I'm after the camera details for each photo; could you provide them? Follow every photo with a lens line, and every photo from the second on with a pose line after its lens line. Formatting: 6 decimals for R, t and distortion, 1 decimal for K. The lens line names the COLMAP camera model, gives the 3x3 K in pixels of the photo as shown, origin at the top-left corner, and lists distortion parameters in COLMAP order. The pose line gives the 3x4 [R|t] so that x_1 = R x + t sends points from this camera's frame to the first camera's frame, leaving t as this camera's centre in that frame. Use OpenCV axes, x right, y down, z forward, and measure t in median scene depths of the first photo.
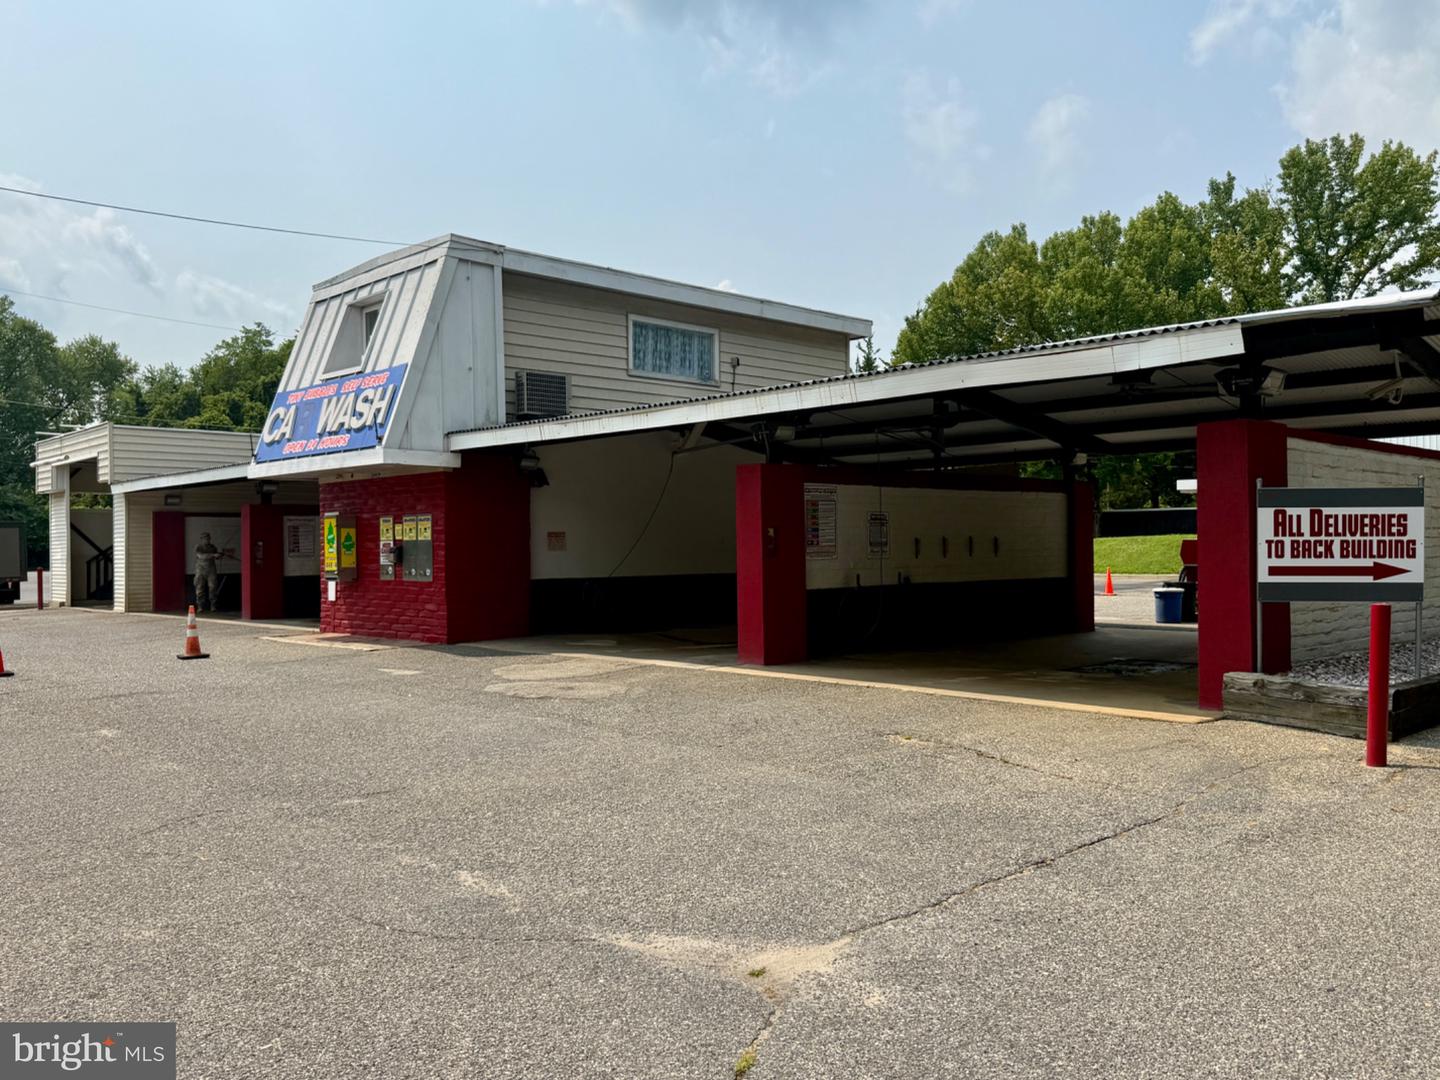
lens RADIAL K [[1159.6, 0, 720.0], [0, 1159.6, 540.0], [0, 0, 1]] dist [-0.005473, -0.014346]
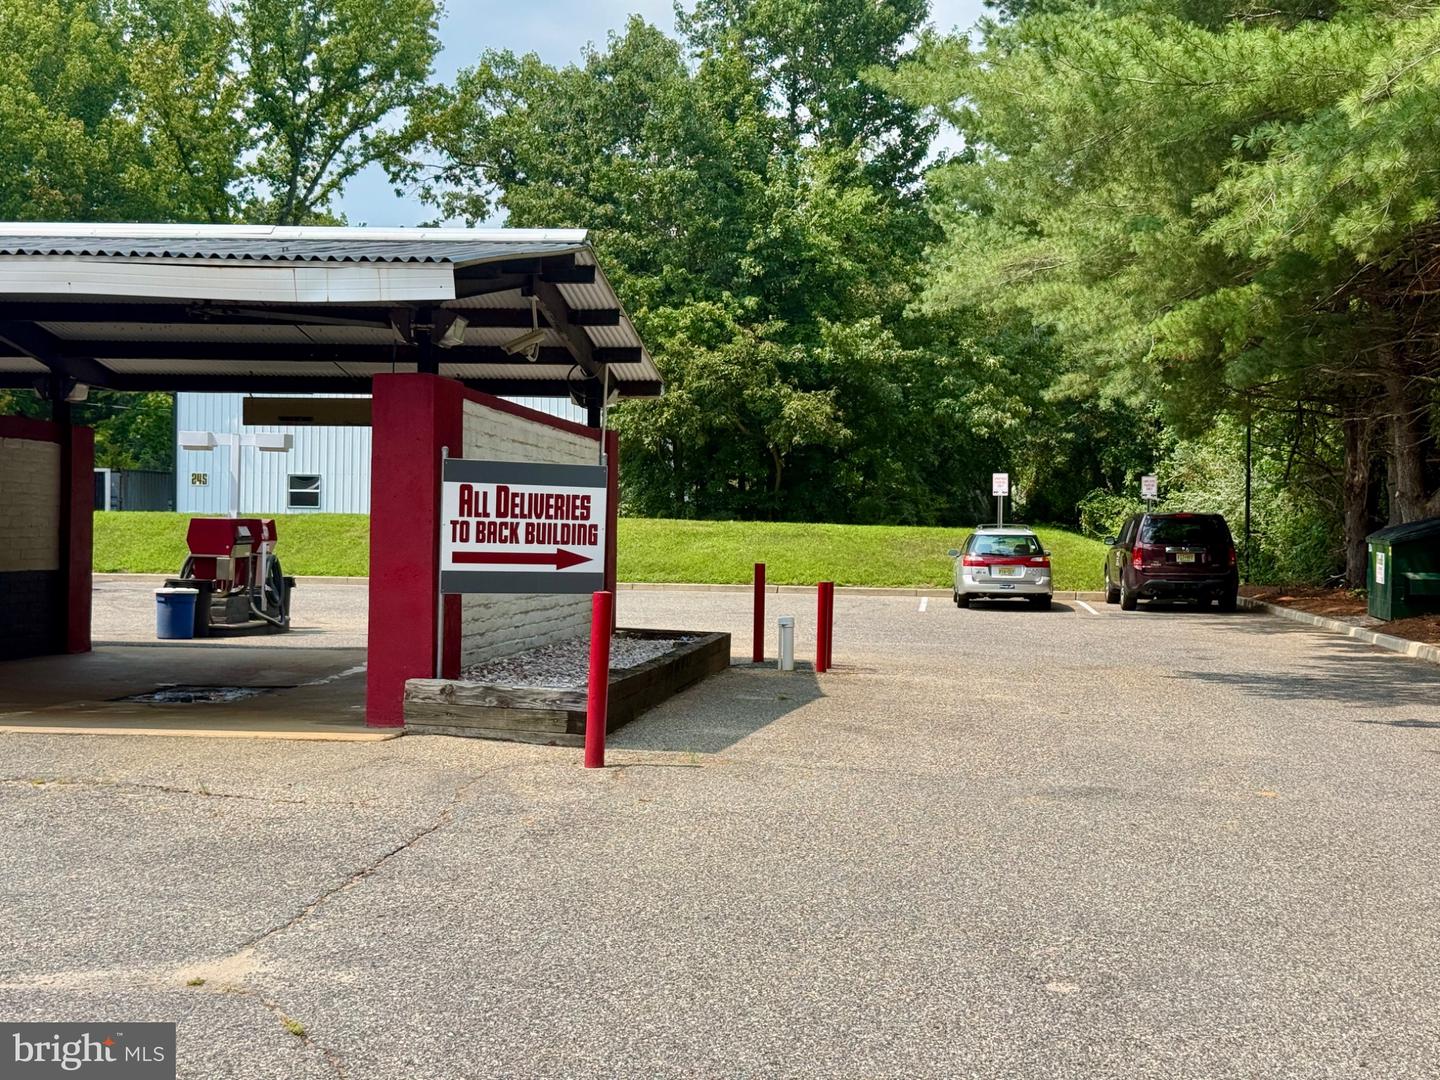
lens RADIAL K [[2016.4, 0, 720.0], [0, 2016.4, 540.0], [0, 0, 1]] dist [0.012511, -0.057082]
pose [[0.742332, 0.021035, 0.669702, -0.361910], [-0.027889, 0.999611, -0.000484, 0.009565], [-0.669451, -0.018318, 0.742630, -0.215420]]
